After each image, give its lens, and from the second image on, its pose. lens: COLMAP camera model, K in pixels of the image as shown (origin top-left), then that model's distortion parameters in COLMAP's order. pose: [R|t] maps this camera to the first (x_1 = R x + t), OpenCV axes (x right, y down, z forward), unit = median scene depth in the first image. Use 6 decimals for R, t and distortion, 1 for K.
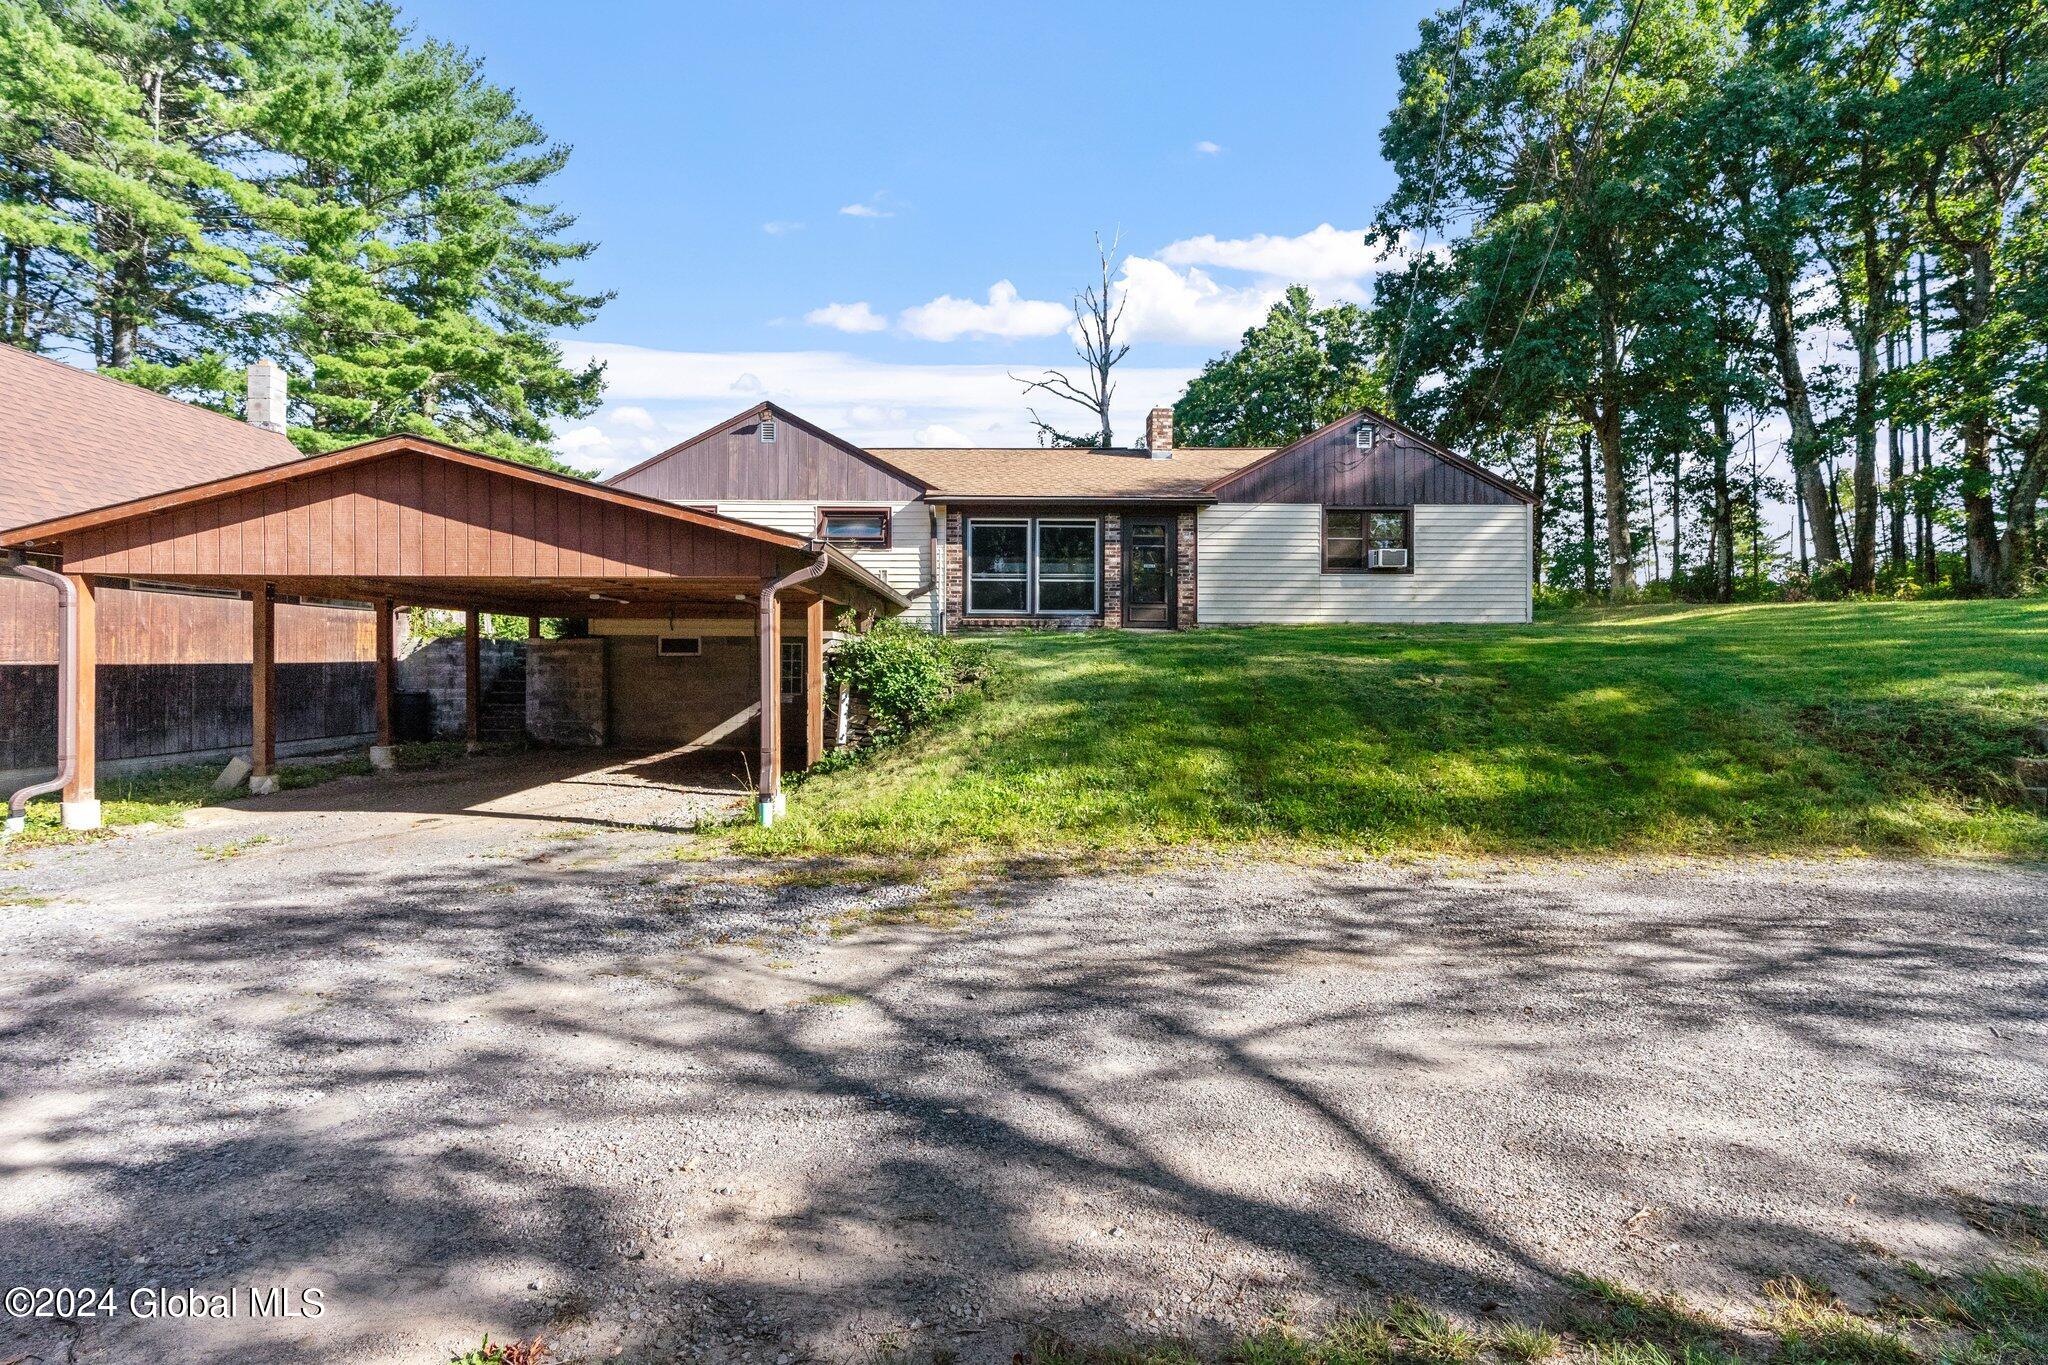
lens RADIAL K [[928.1, 0, 1020.6], [0, 928.1, 671.4], [0, 0, 1]] dist [-0.010274, 0.004042]
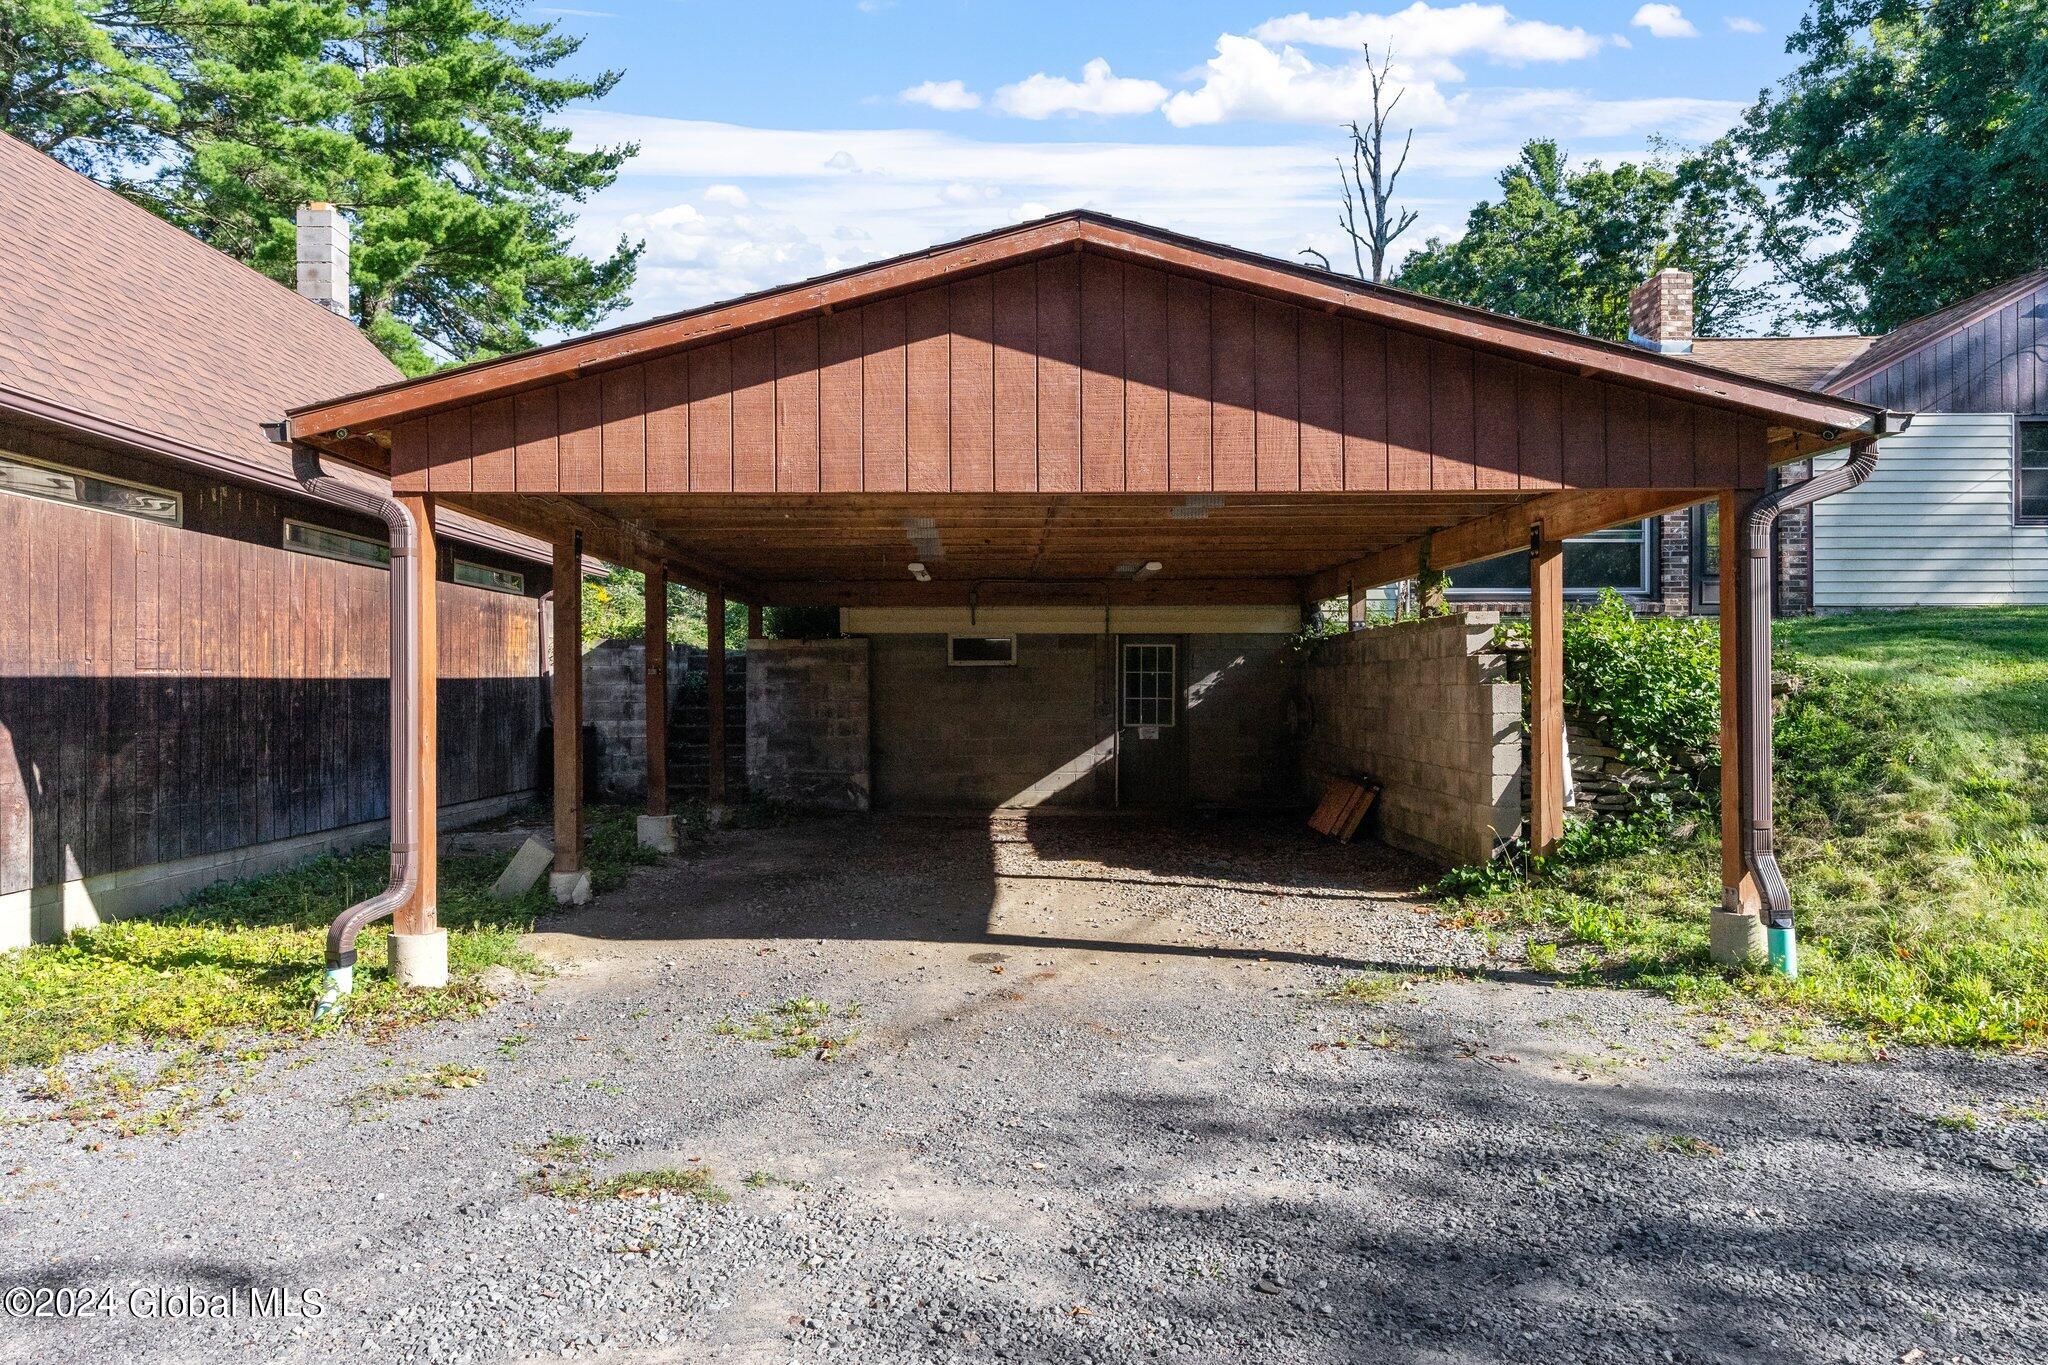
lens RADIAL K [[1265.1, 0, 1015.8], [0, 1265.1, 690.4], [0, 0, 1]] dist [0.005244, -0.003868]
pose [[0.999863, -0.006720, -0.015112, -0.332801], [0.006623, 0.999957, -0.006462, 0.005869], [0.015155, 0.006361, 0.999865, 0.144378]]
